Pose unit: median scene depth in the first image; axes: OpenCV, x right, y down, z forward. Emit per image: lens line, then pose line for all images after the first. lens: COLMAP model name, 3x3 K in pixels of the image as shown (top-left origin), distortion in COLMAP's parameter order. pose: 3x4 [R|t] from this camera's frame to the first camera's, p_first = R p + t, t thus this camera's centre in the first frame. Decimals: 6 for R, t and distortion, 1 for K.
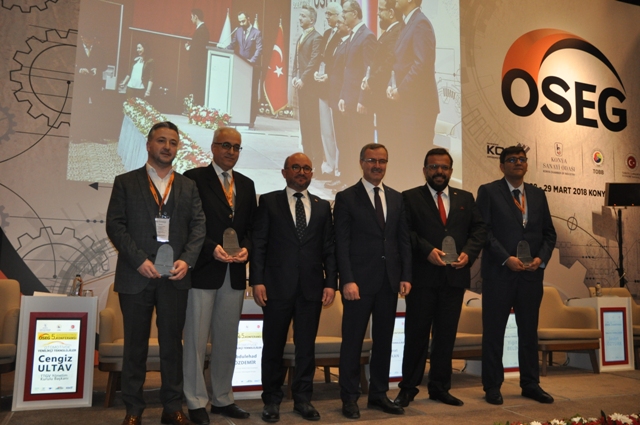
lens RADIAL K [[567.0, 0, 320.0], [0, 567.0, 212.5], [0, 0, 1]] dist [-0.109587, 0.197131]
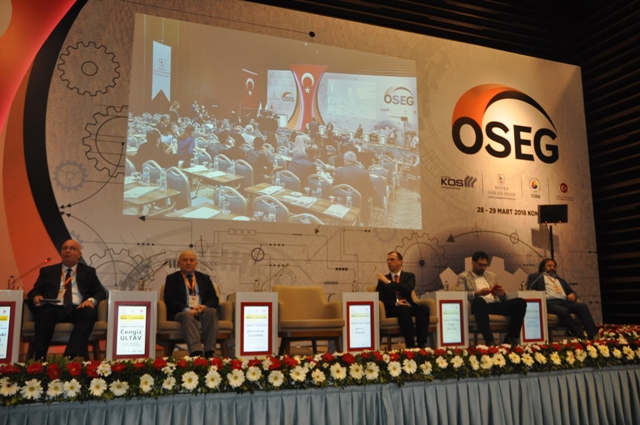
lens RADIAL K [[567.0, 0, 320.0], [0, 567.0, 212.5], [0, 0, 1]] dist [-0.109587, 0.197131]
pose [[0.999568, -0.028268, -0.008011, 0.030184], [0.027824, 0.998314, -0.050942, 0.014228], [0.009438, 0.050697, 0.998669, -0.260785]]
